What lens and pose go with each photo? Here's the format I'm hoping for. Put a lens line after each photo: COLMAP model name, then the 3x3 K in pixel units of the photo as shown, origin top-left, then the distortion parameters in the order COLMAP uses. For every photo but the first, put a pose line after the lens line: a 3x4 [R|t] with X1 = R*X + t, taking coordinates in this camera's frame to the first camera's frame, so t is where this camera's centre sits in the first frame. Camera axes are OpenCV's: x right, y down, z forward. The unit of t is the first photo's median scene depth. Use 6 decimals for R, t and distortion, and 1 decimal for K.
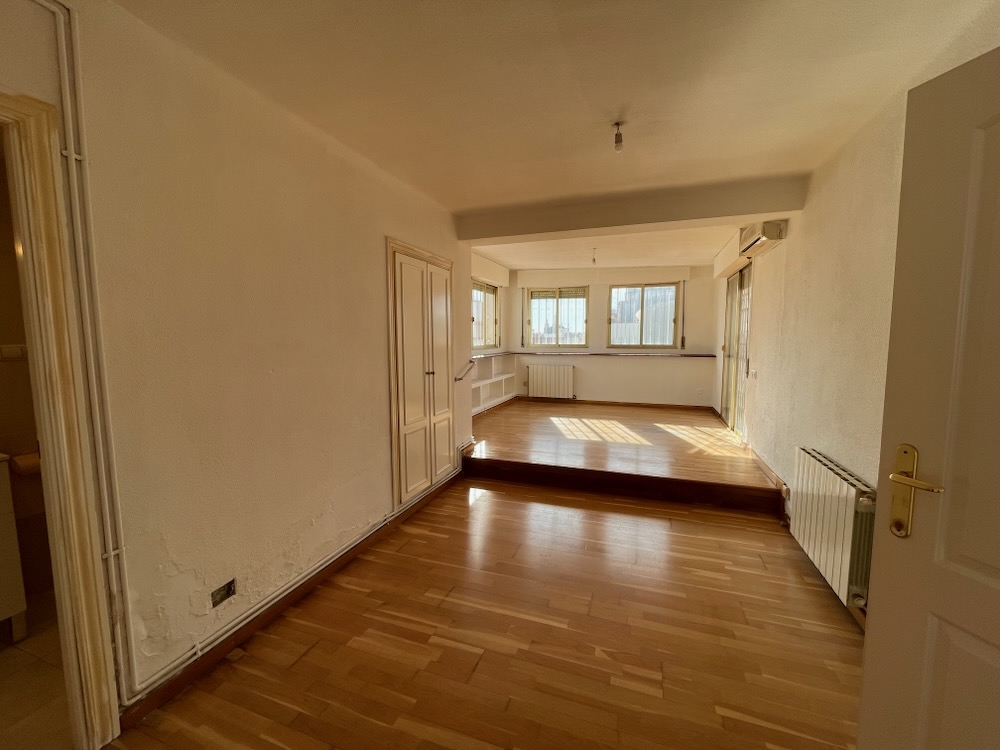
lens RADIAL K [[408.8, 0, 503.4], [0, 408.8, 374.8], [0, 0, 1]] dist [0.005007, -0.002604]
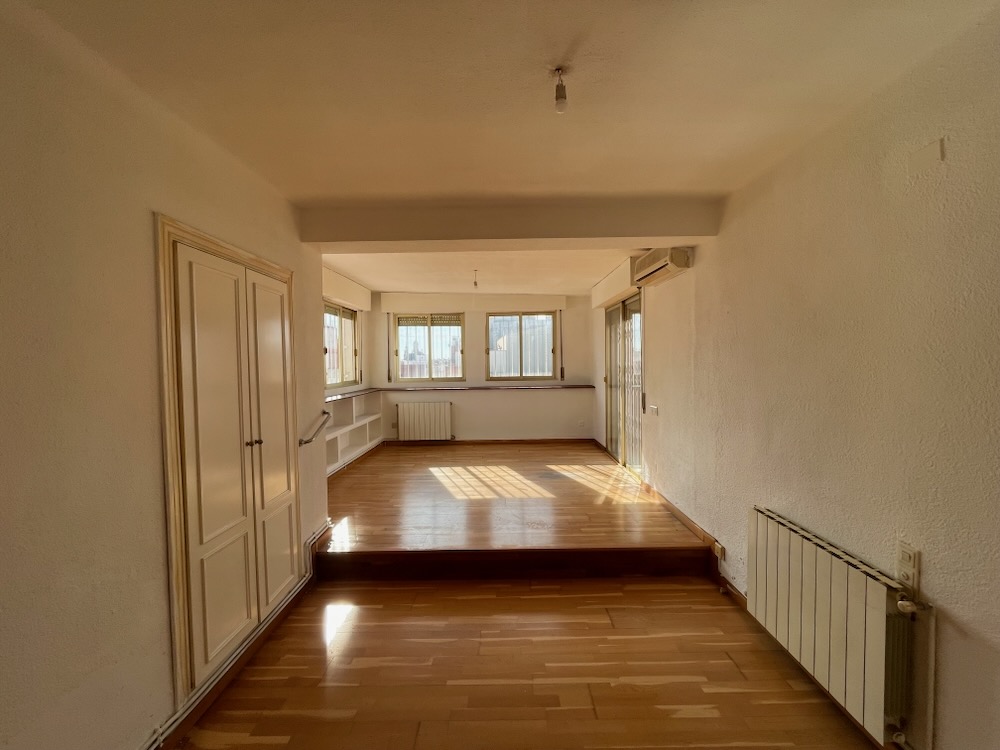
lens RADIAL K [[408.8, 0, 503.9], [0, 408.8, 374.1], [0, 0, 1]] dist [0.005007, -0.002604]
pose [[0.943050, -0.022716, 0.331874, -0.011891], [0.044576, 0.997297, -0.058402, -0.026790], [-0.329650, 0.069870, 0.941514, 0.136129]]
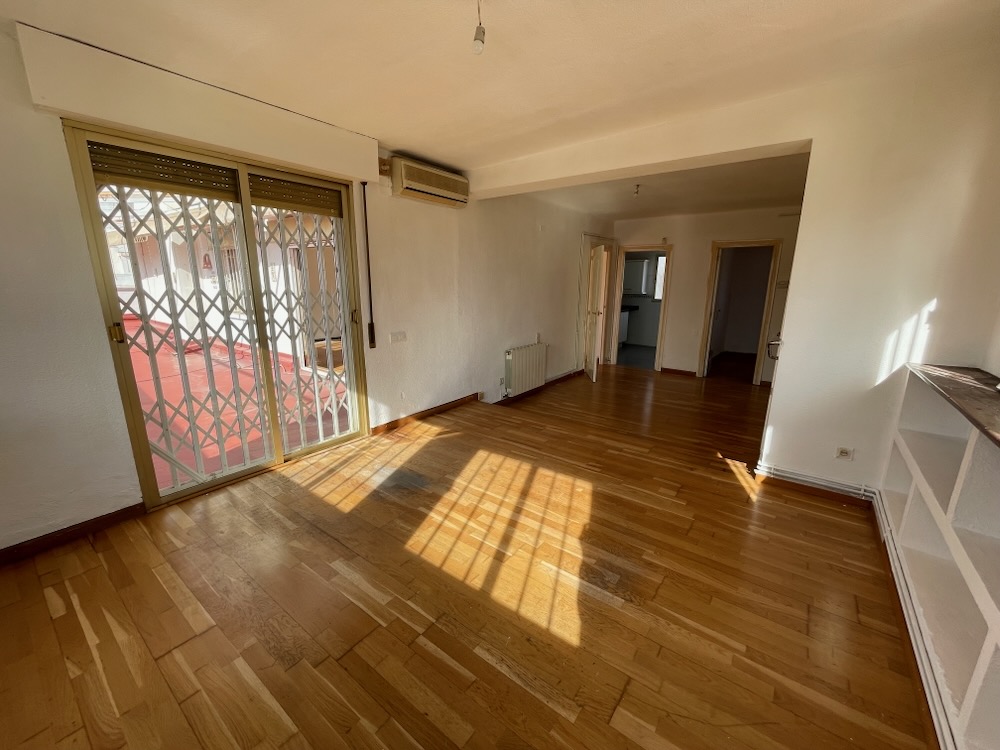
lens RADIAL K [[408.8, 0, 499.2], [0, 408.8, 380.0], [0, 0, 1]] dist [0.005007, -0.002604]
pose [[-0.954959, -0.077150, 0.286532, 0.088728], [0.021008, 0.945610, 0.324624, -0.115287], [-0.295992, 0.316022, -0.901398, 1.045821]]
